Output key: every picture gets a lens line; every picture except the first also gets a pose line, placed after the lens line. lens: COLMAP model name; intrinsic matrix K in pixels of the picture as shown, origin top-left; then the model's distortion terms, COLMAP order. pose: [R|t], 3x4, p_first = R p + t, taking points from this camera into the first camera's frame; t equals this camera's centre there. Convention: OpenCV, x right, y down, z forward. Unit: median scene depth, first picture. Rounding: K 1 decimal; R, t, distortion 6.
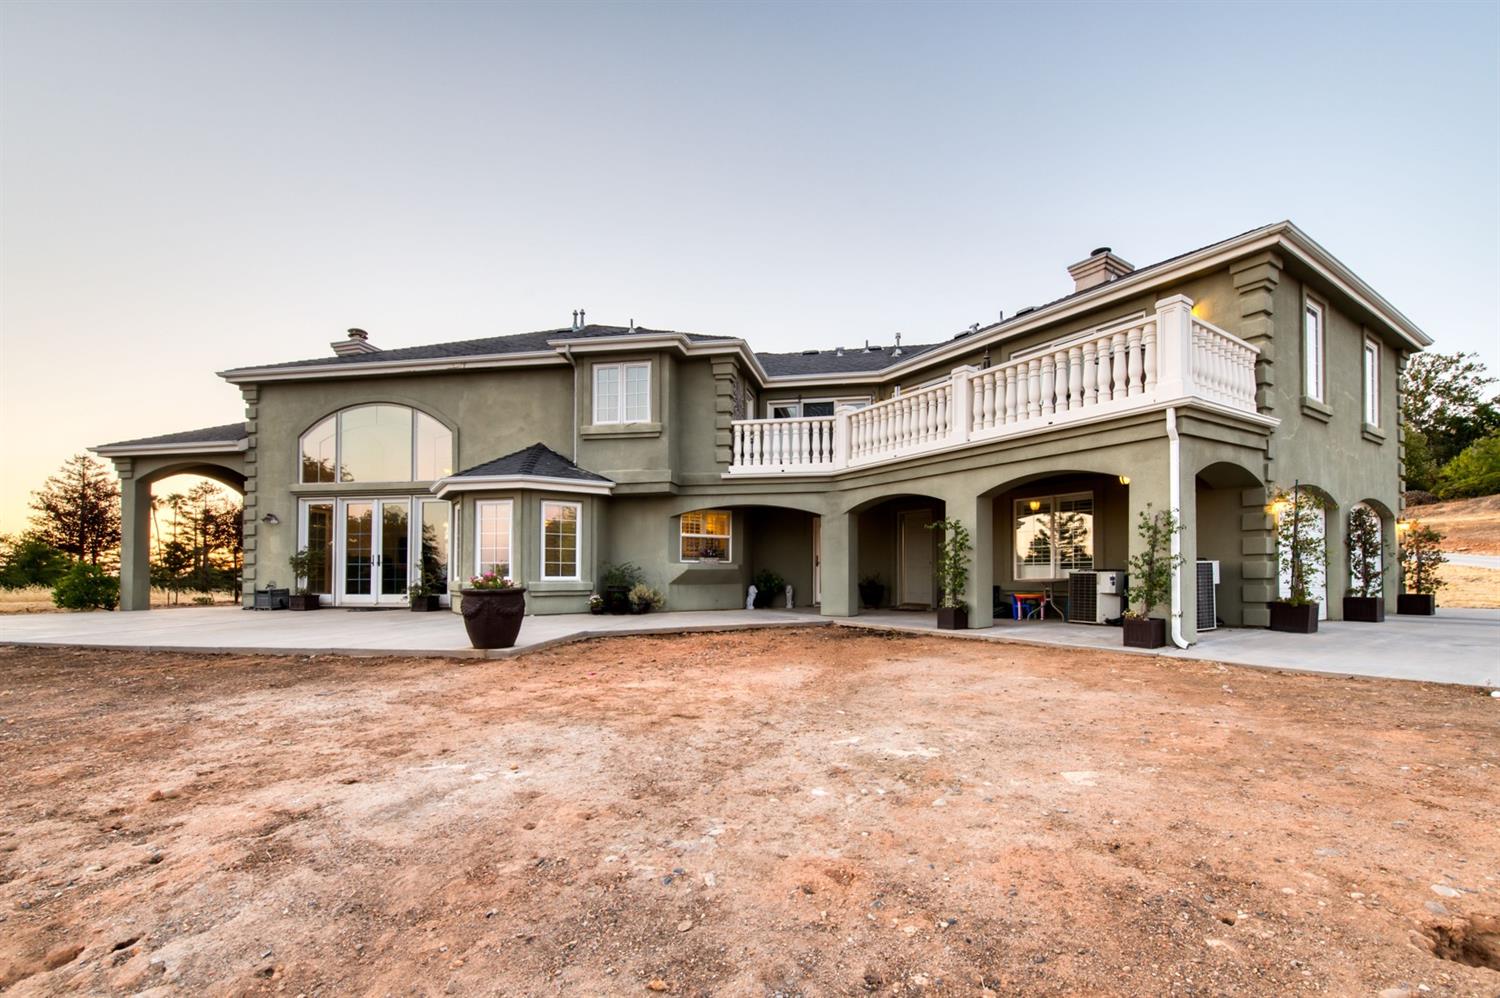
lens RADIAL K [[685.0, 0, 764.6], [0, 685.0, 557.3], [0, 0, 1]] dist [0.006007, -0.000384]
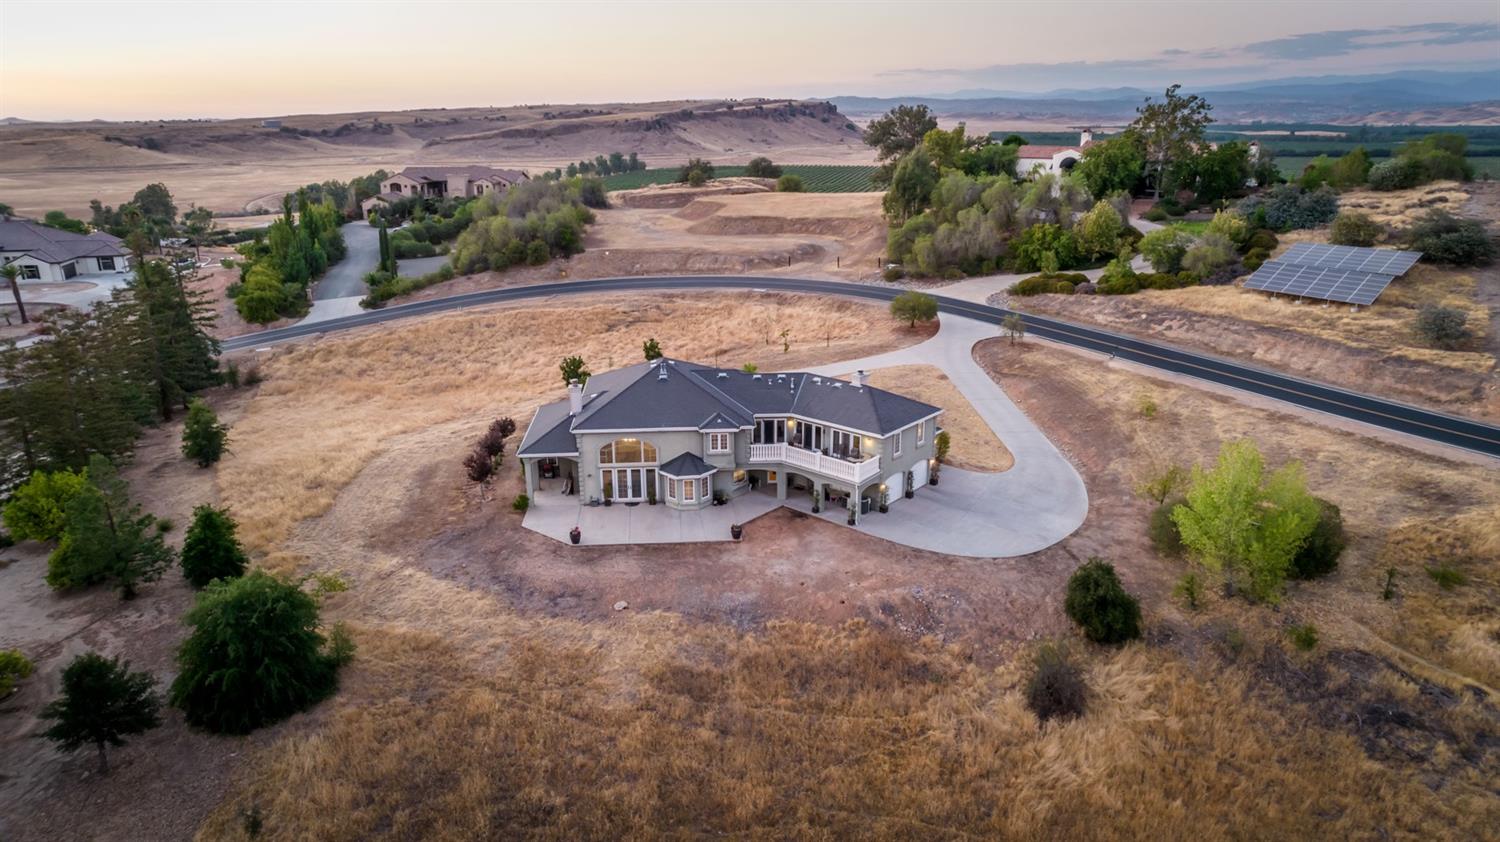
lens RADIAL K [[1010.8, 0, 745.1], [0, 1010.8, 417.6], [0, 0, 1]] dist [-0.040671, 0.024051]
pose [[0.968574, -0.075778, 0.236902, -1.100777], [-0.003740, 0.947915, 0.318501, -1.696016], [-0.248699, -0.309378, 0.917842, -3.094230]]
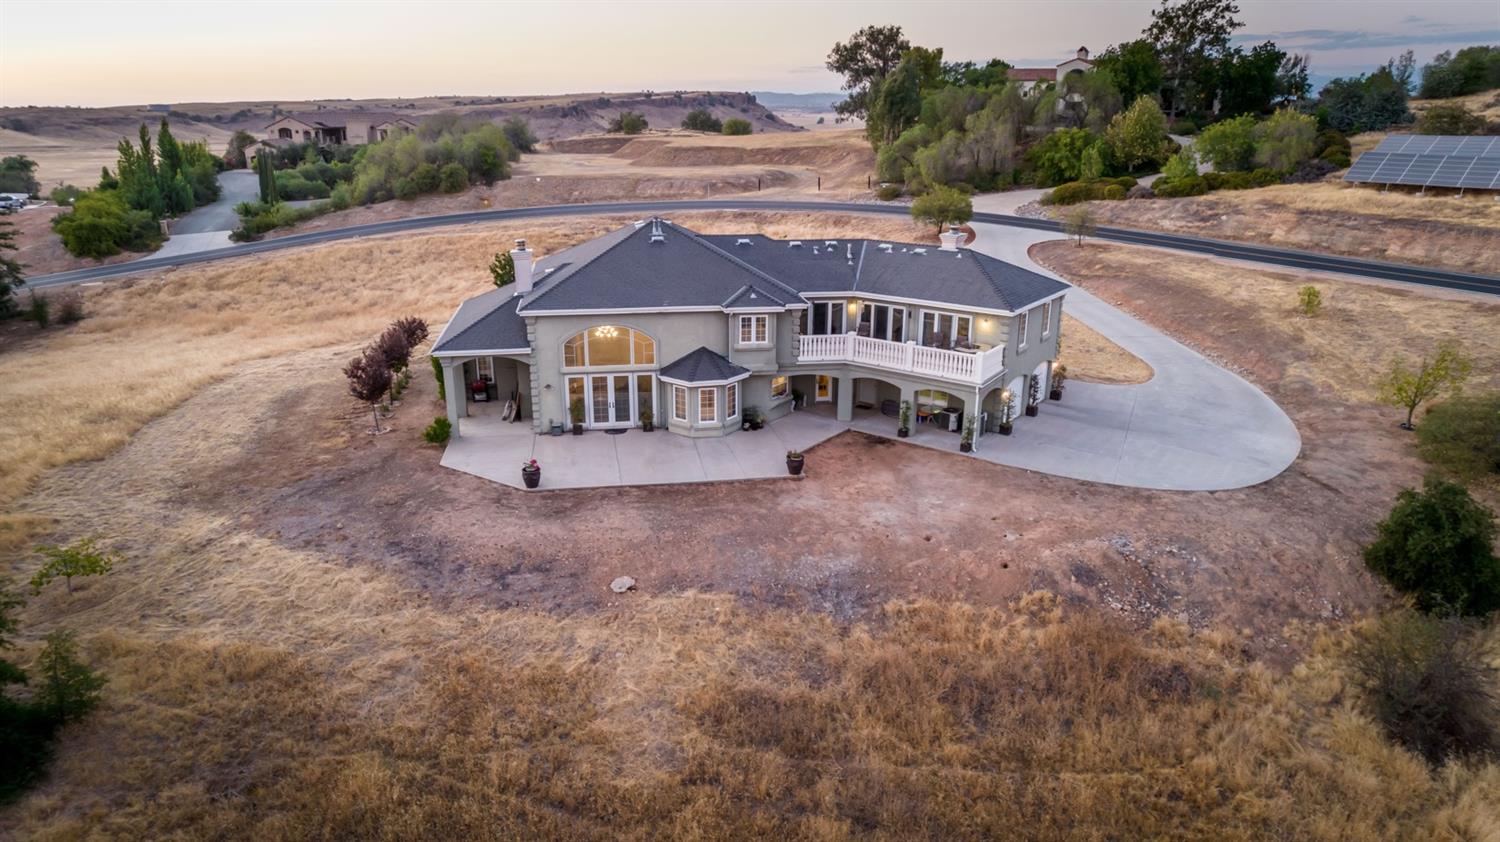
lens RADIAL K [[1010.8, 0, 759.2], [0, 1010.8, 418.1], [0, 0, 1]] dist [-0.040671, 0.024051]
pose [[0.941314, -0.094060, 0.324160, -1.096489], [-0.016128, 0.946755, 0.321550, -0.876026], [-0.337145, -0.307907, 0.889677, -1.665758]]
